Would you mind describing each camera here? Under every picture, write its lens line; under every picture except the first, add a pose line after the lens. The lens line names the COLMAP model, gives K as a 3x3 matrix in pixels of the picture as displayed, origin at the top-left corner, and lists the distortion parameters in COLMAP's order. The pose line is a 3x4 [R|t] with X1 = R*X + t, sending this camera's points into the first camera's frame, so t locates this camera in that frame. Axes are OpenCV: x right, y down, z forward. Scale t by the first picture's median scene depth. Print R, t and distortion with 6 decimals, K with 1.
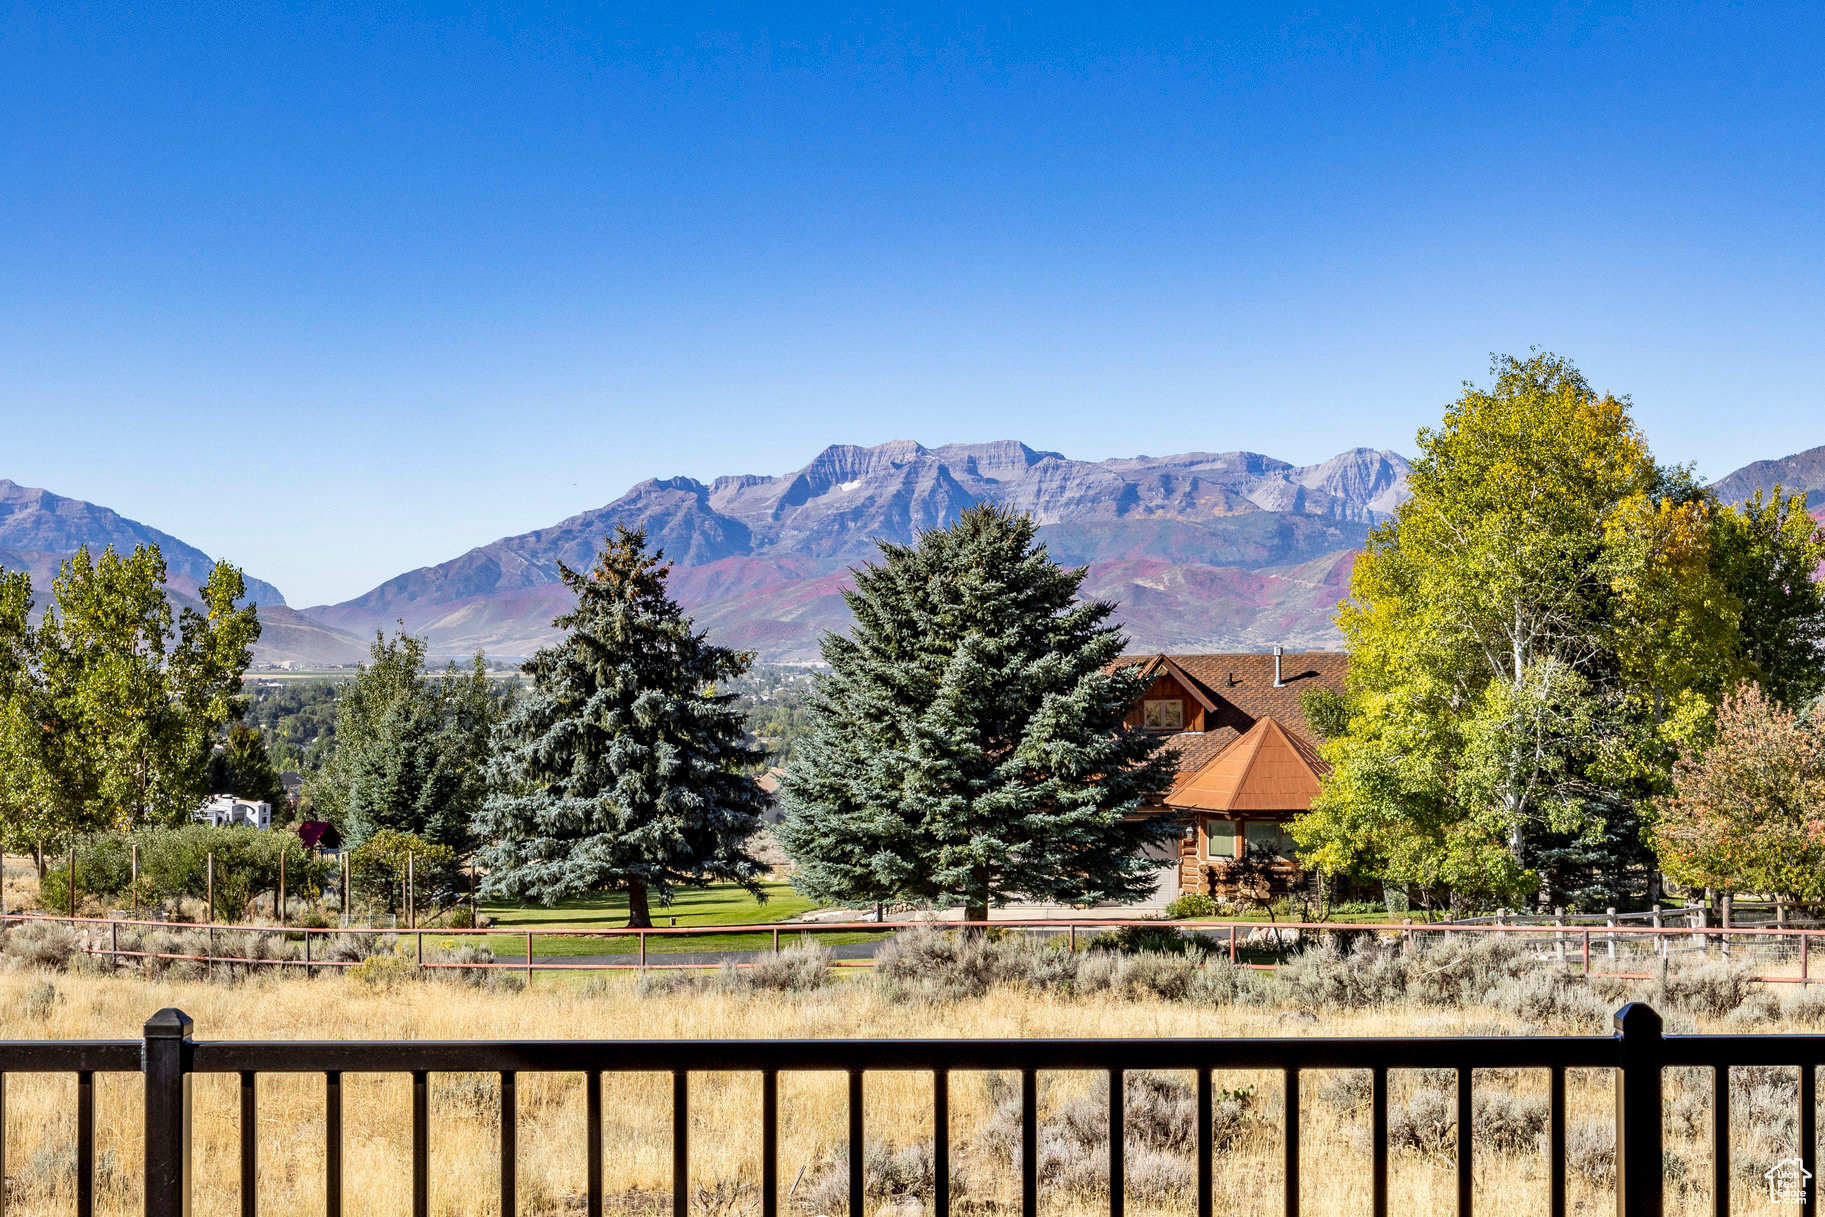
lens RADIAL K [[2798.5, 0, 906.6], [0, 2798.5, 605.5], [0, 0, 1]] dist [-0.033131, 0.000000]
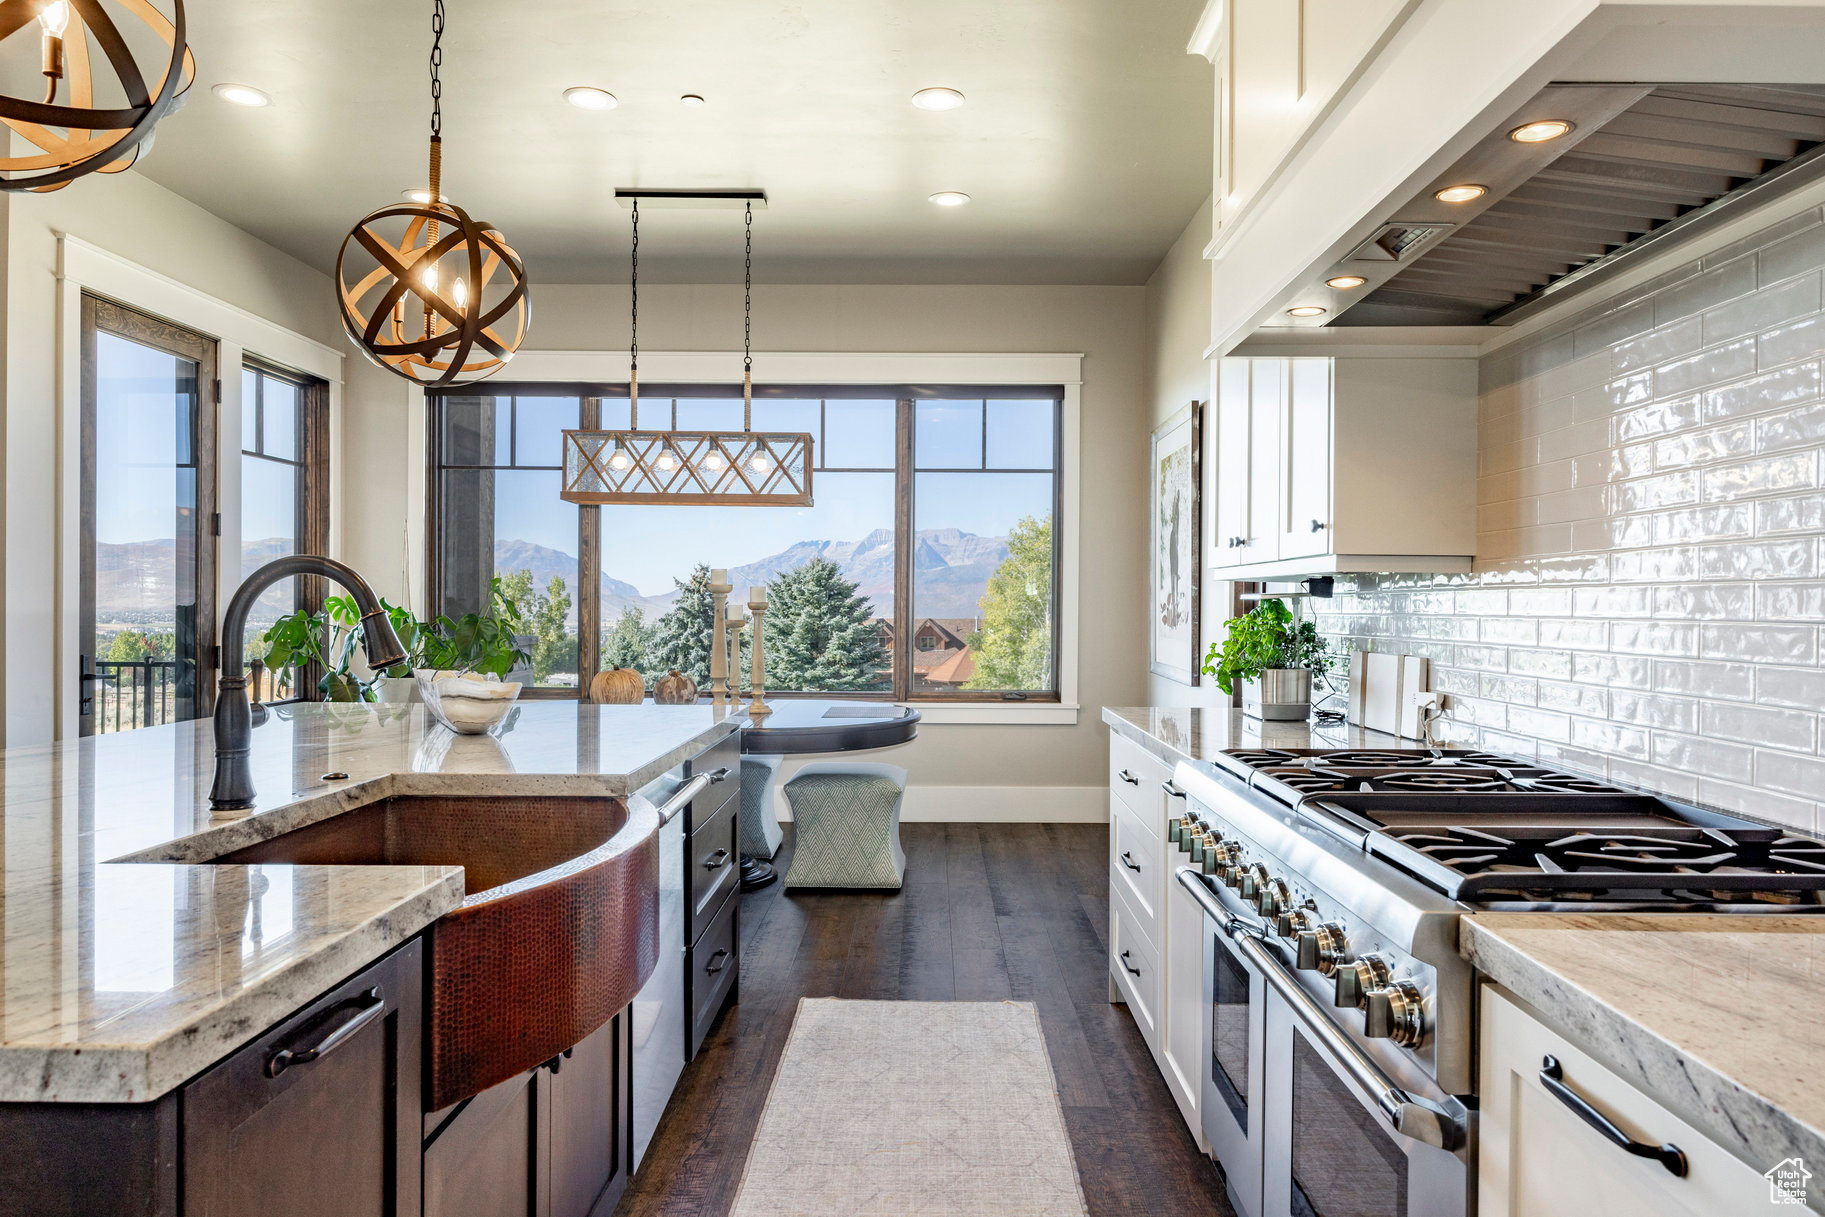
lens RADIAL K [[1192.9, 0, 930.1], [0, 1192.9, 605.2], [0, 0, 1]] dist [-0.038746, -0.000377]
pose [[0.999603, 0.012402, 0.025286, 0.085458], [-0.012546, 0.999906, 0.005532, 0.000193], [-0.025215, -0.005847, 0.999665, -0.069011]]
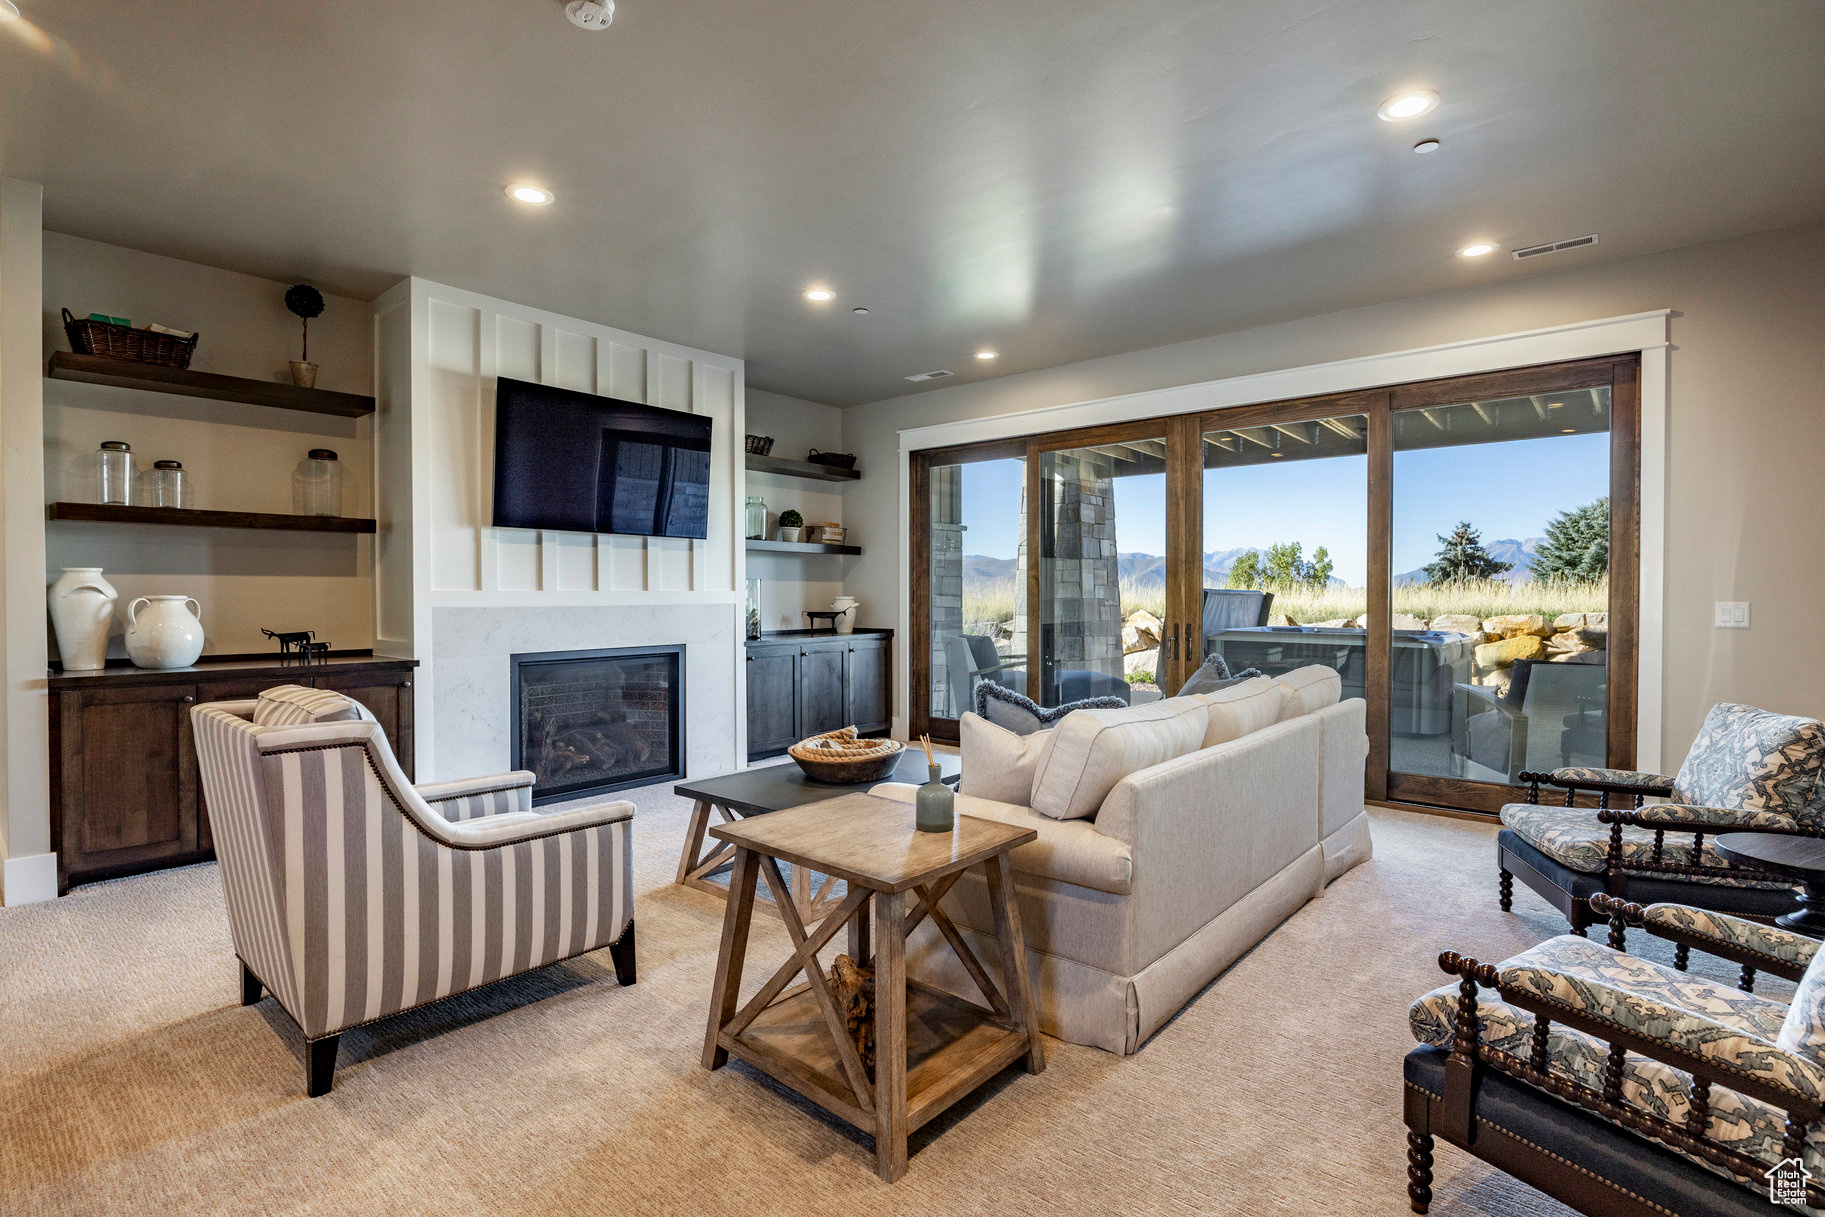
lens RADIAL K [[860.7, 0, 916.6], [0, 860.7, 609.5], [0, 0, 1]] dist [-0.019712, 0.000432]
pose [[0.774312, 0.015473, -0.632615, 0.027681], [0.002752, 0.999609, 0.027818, 0.043194], [0.632798, -0.023281, 0.773967, -0.075964]]
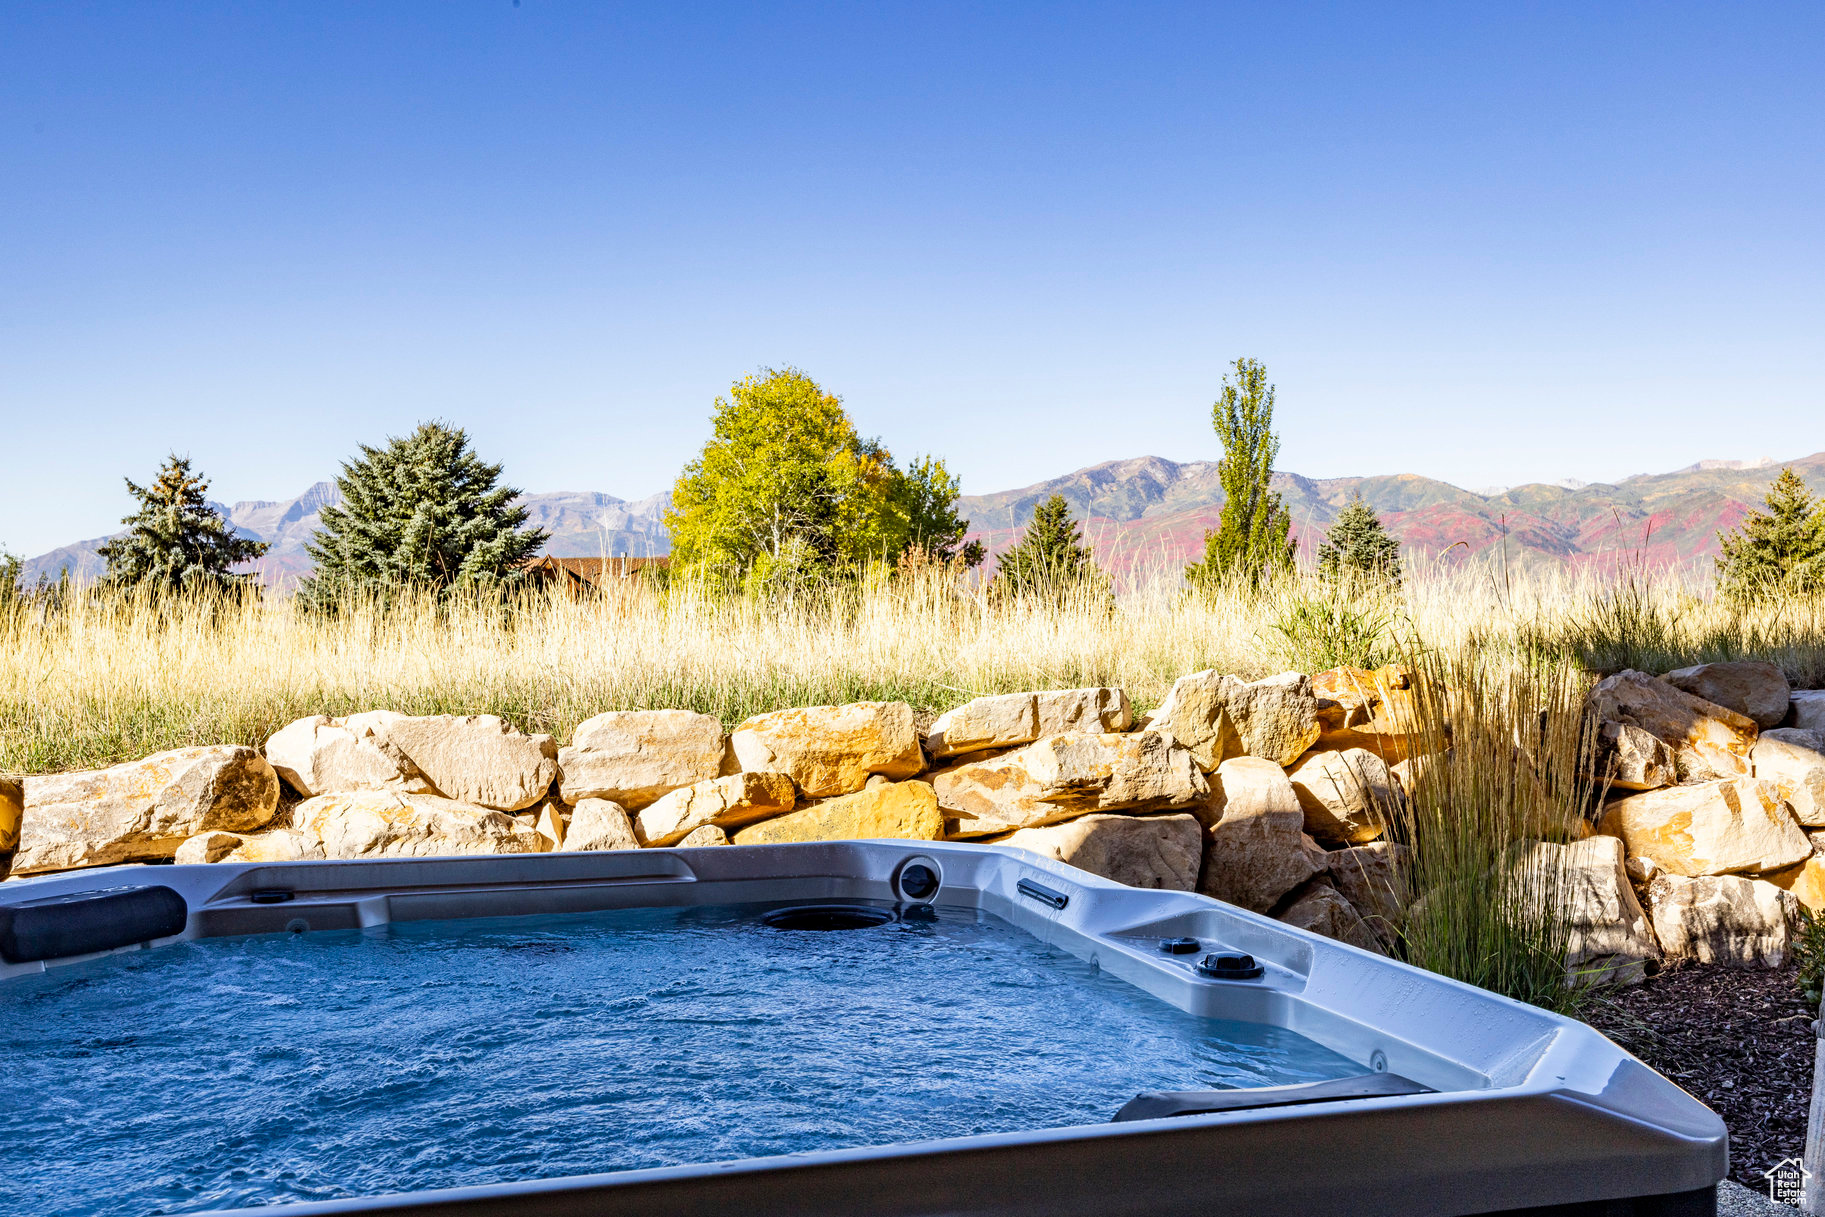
lens RADIAL K [[1748.3, 0, 937.2], [0, 1748.3, 605.7], [0, 0, 1]] dist [-0.017738, 0.000000]
pose [[0.951133, -0.001044, 0.308781, -0.003858], [-0.002850, 0.999922, 0.012158, 0.042711], [-0.308769, -0.012444, 0.951056, 0.013997]]
